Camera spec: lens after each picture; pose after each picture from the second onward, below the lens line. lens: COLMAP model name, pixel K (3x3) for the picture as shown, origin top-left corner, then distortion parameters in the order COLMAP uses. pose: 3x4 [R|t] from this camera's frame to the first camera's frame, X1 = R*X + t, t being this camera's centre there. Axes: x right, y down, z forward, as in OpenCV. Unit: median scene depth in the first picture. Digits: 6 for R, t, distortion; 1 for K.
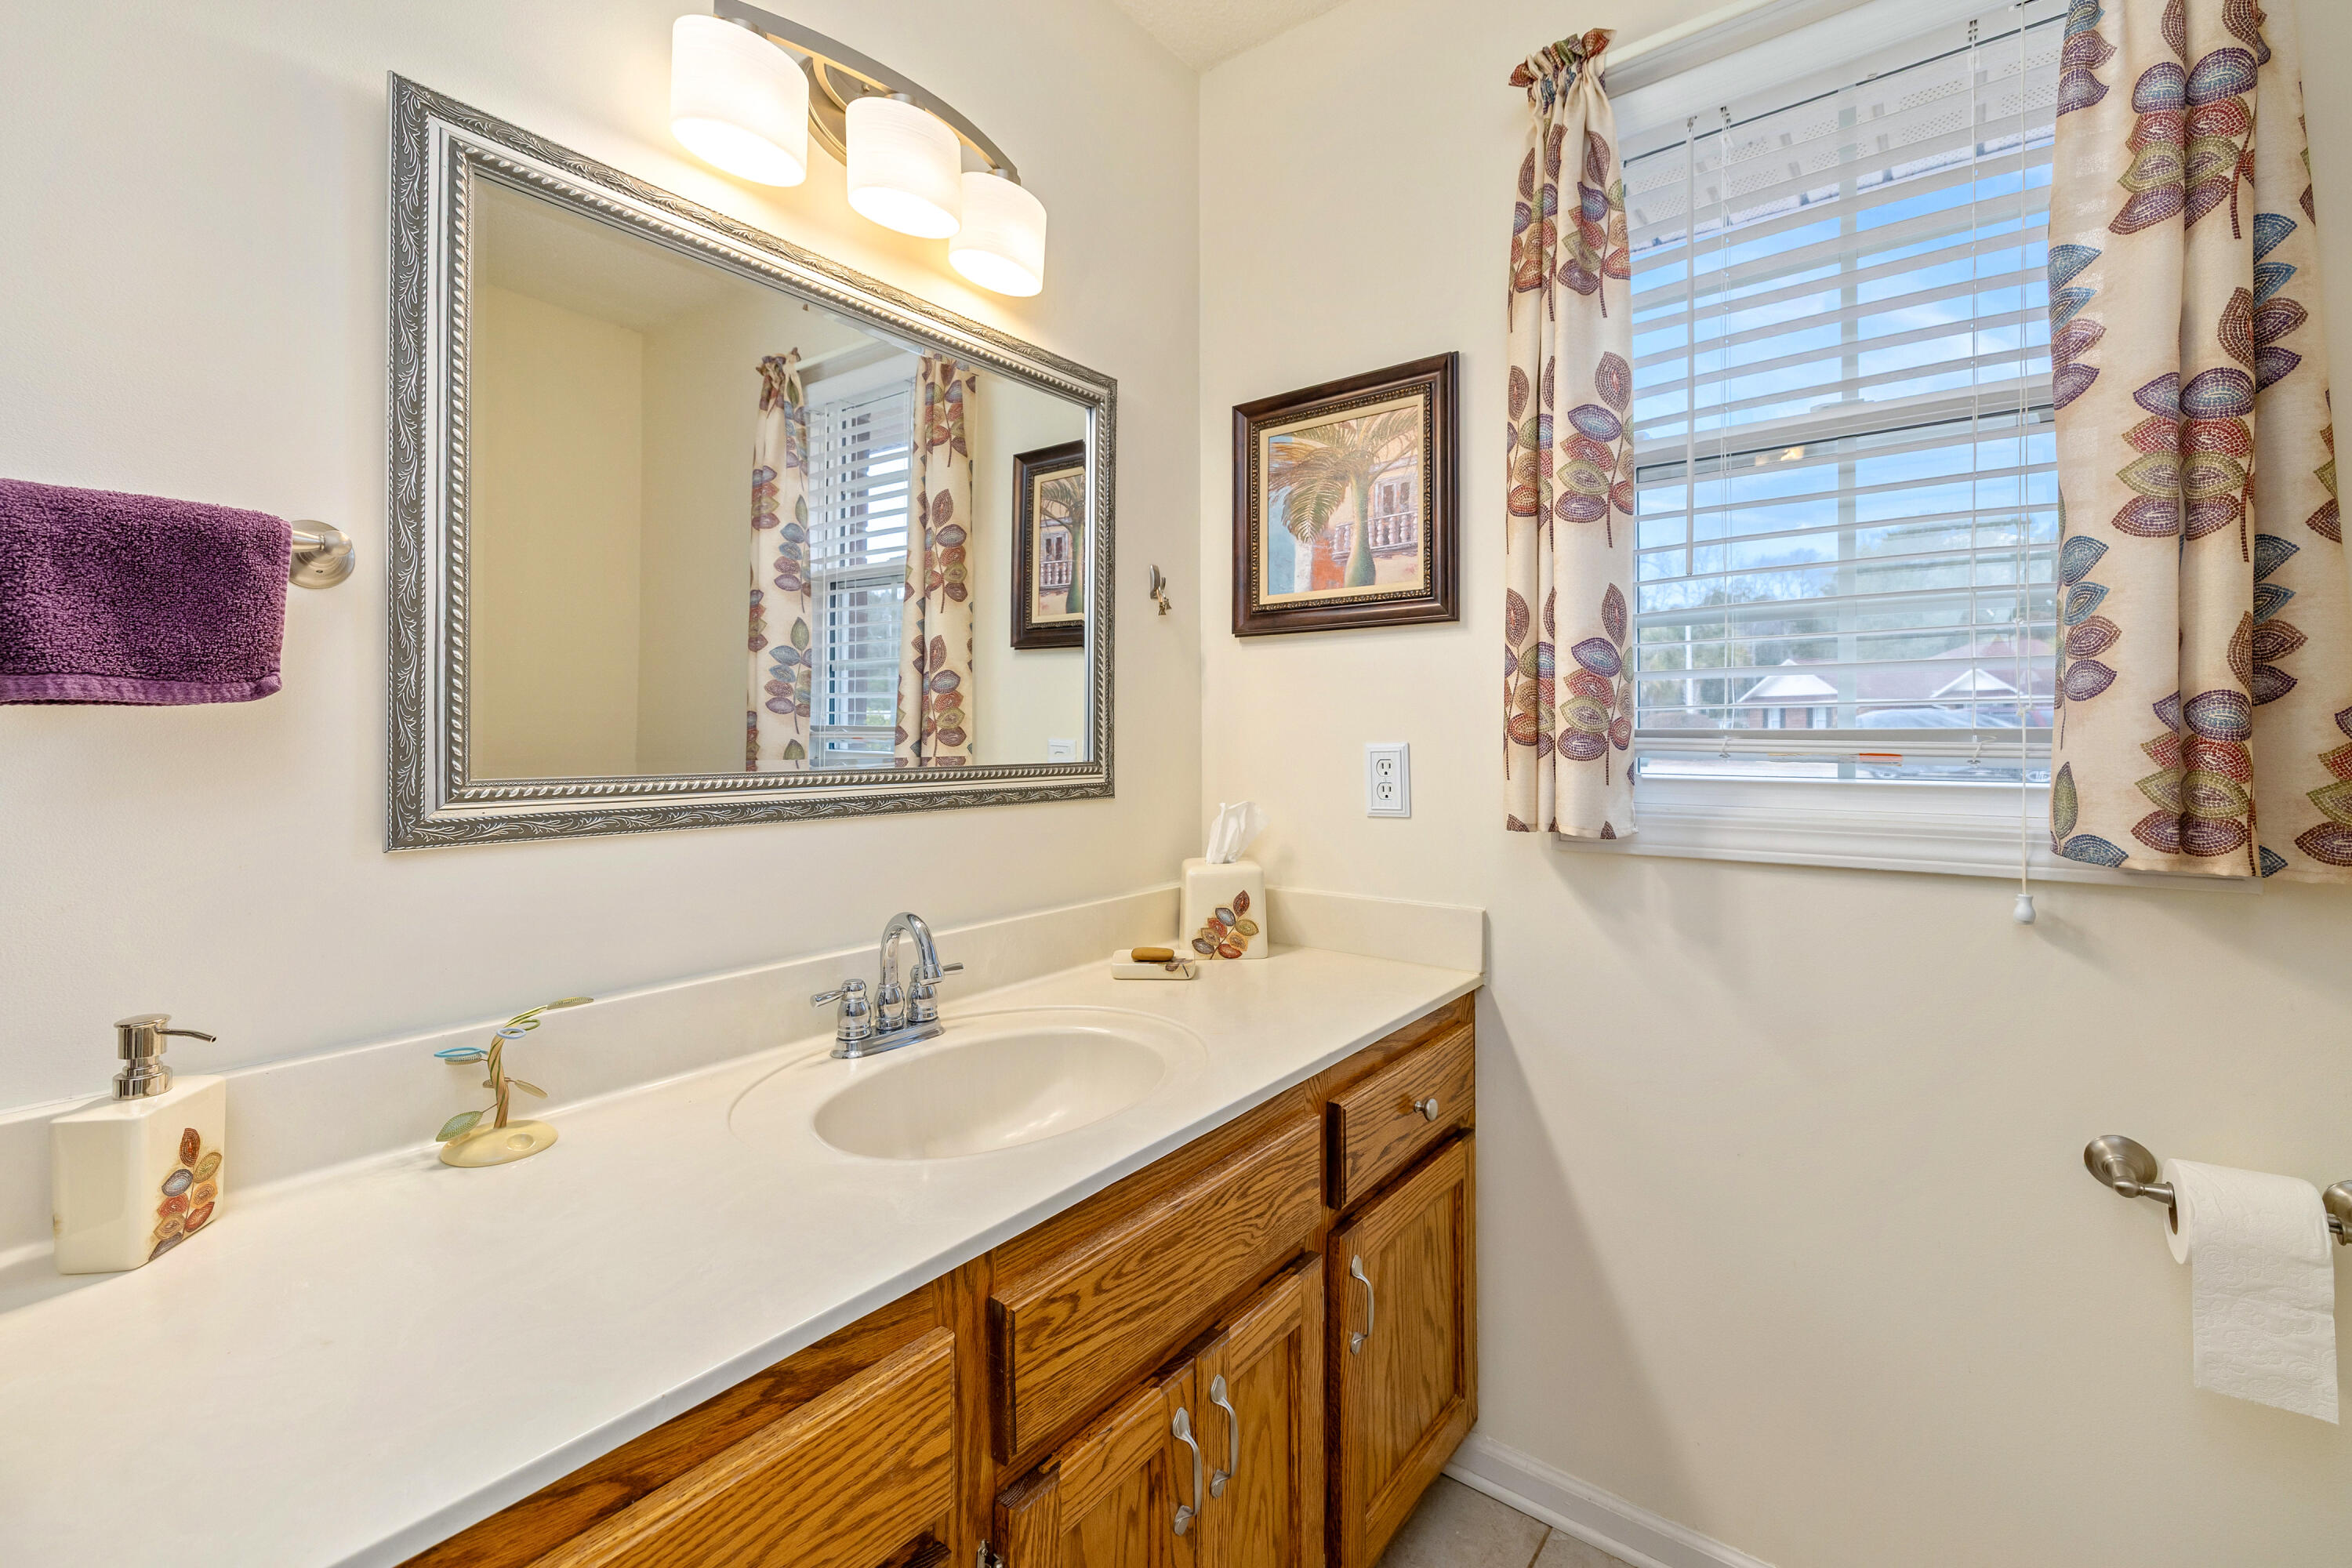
lens RADIAL K [[1019.3, 0, 1166.0], [0, 1019.3, 736.1], [0, 0, 1]] dist [0.002953, 0.000176]
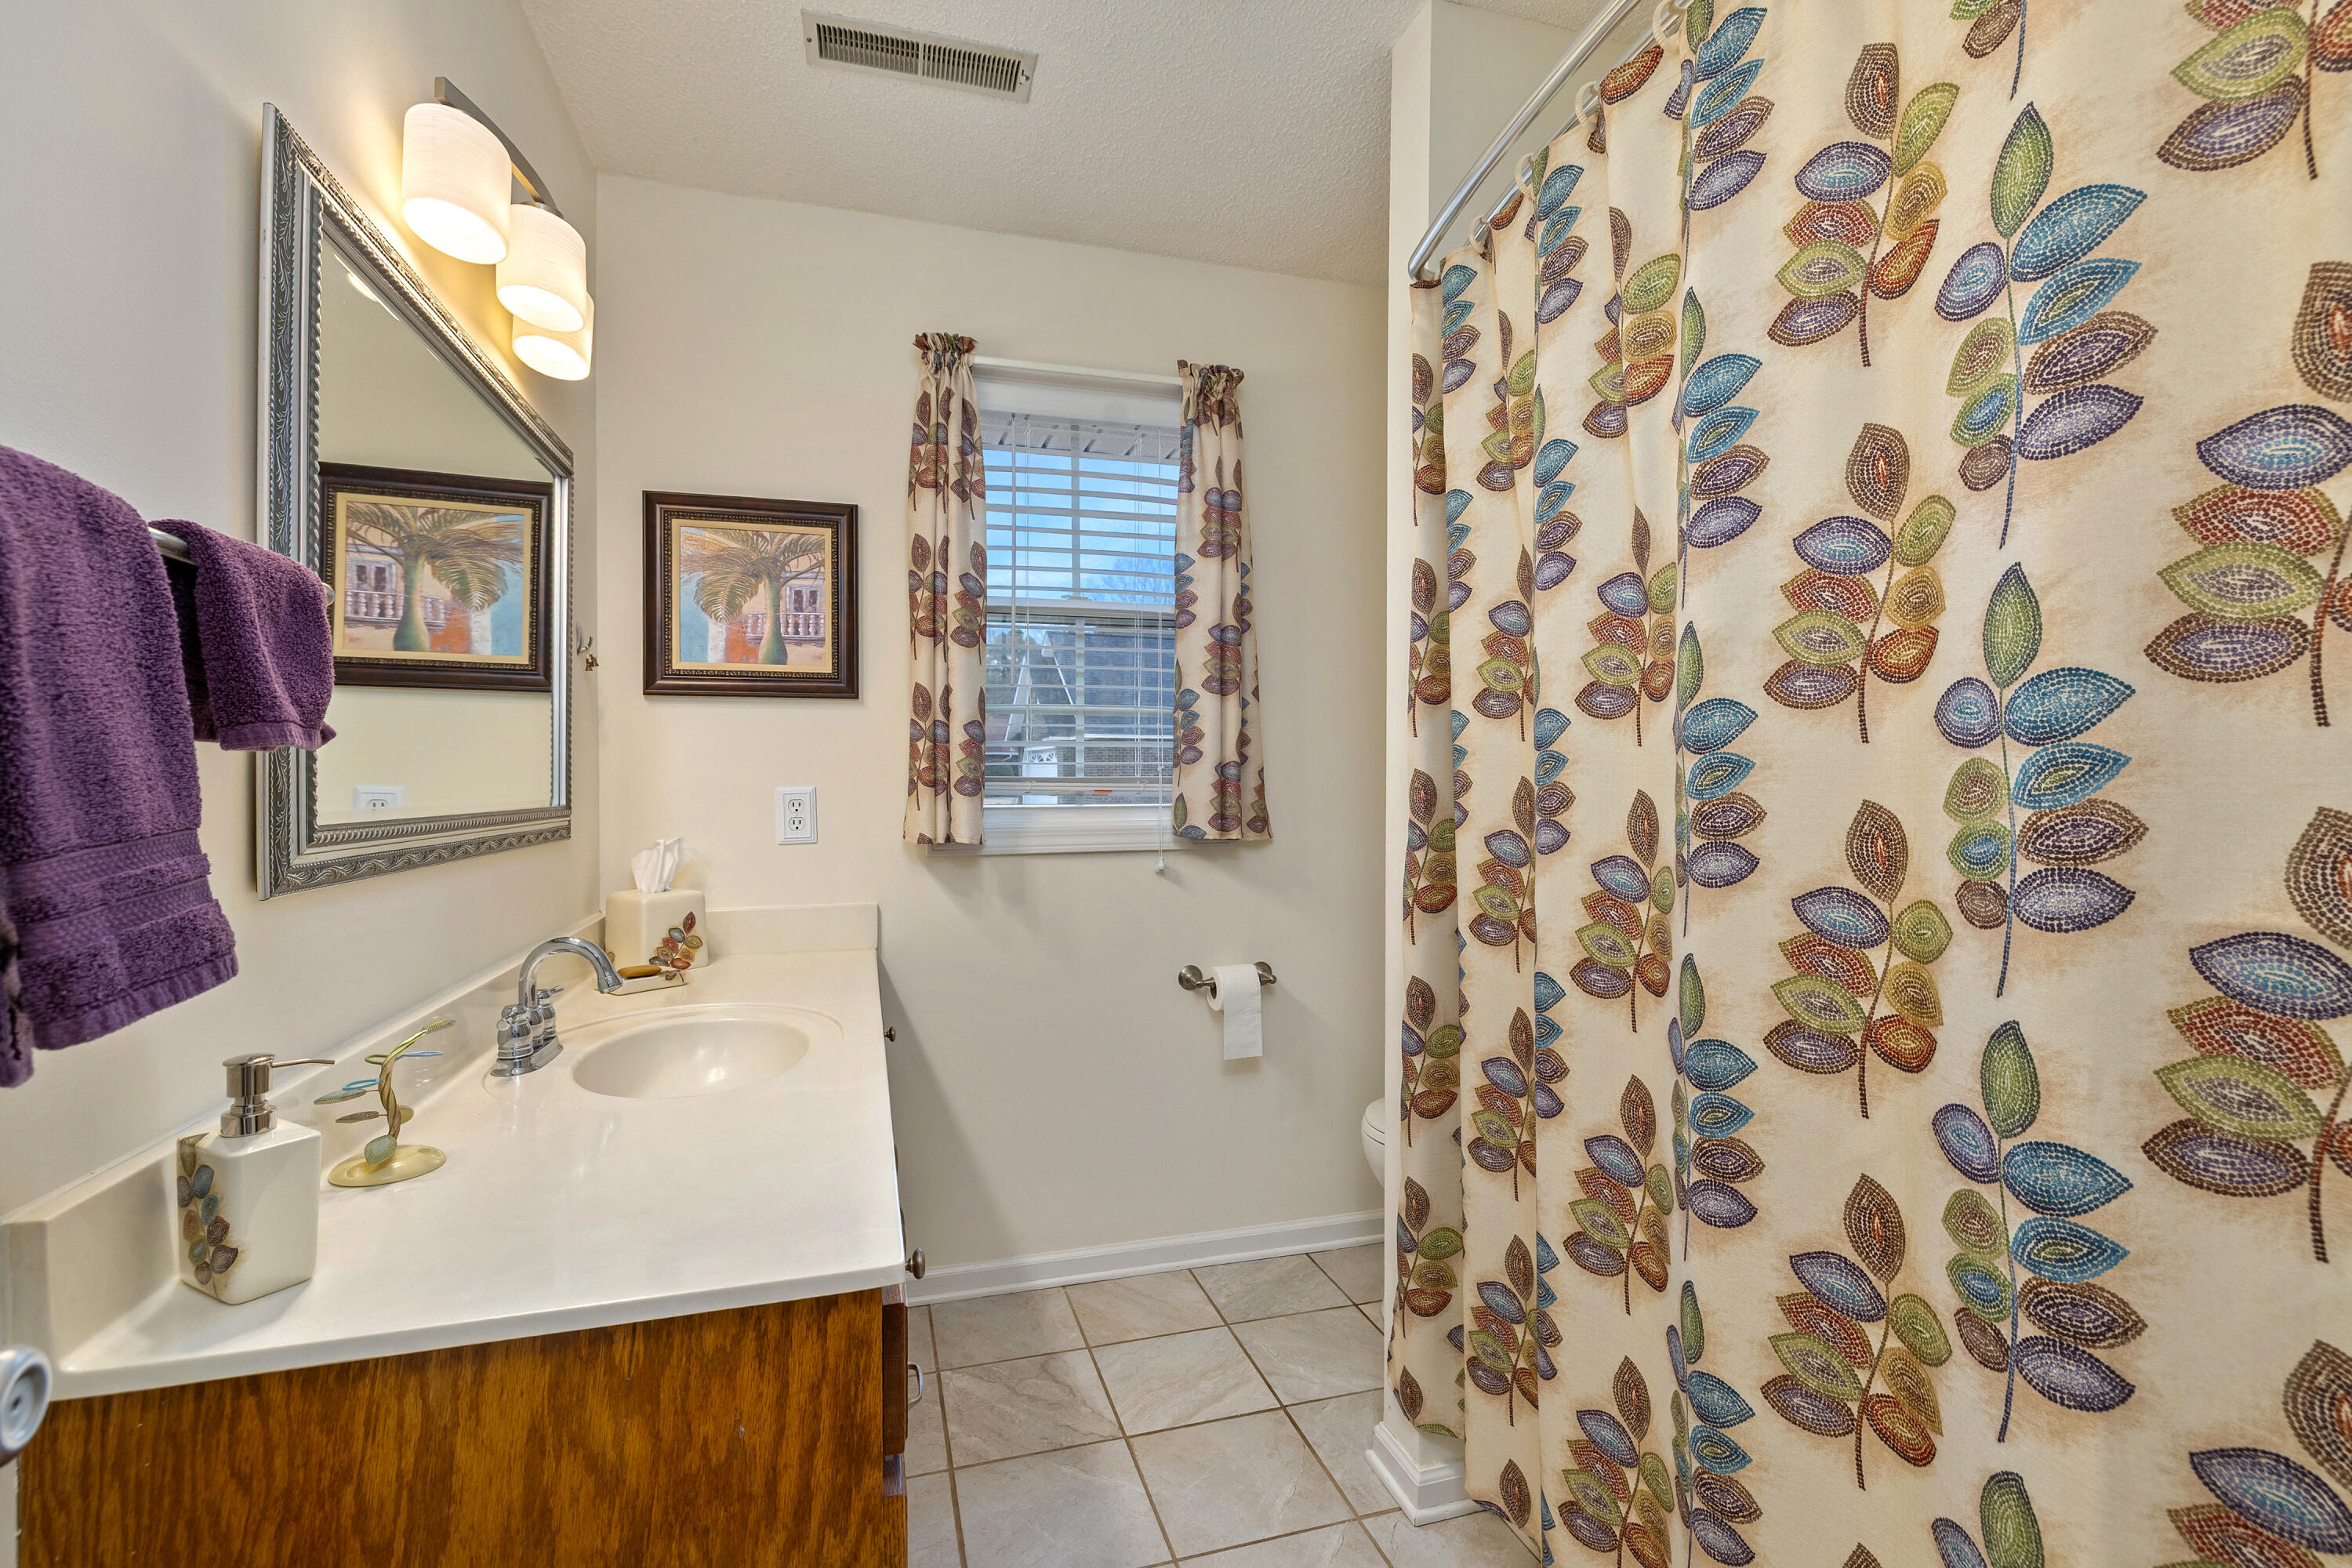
lens RADIAL K [[1030.1, 0, 1184.2], [0, 1030.1, 792.3], [0, 0, 1]] dist [0.000723, -0.000101]
pose [[0.576803, -0.010904, 0.816811, -0.676523], [0.003213, 0.999933, 0.011081, 0.000561], [-0.816877, -0.003767, 0.576799, -0.195354]]
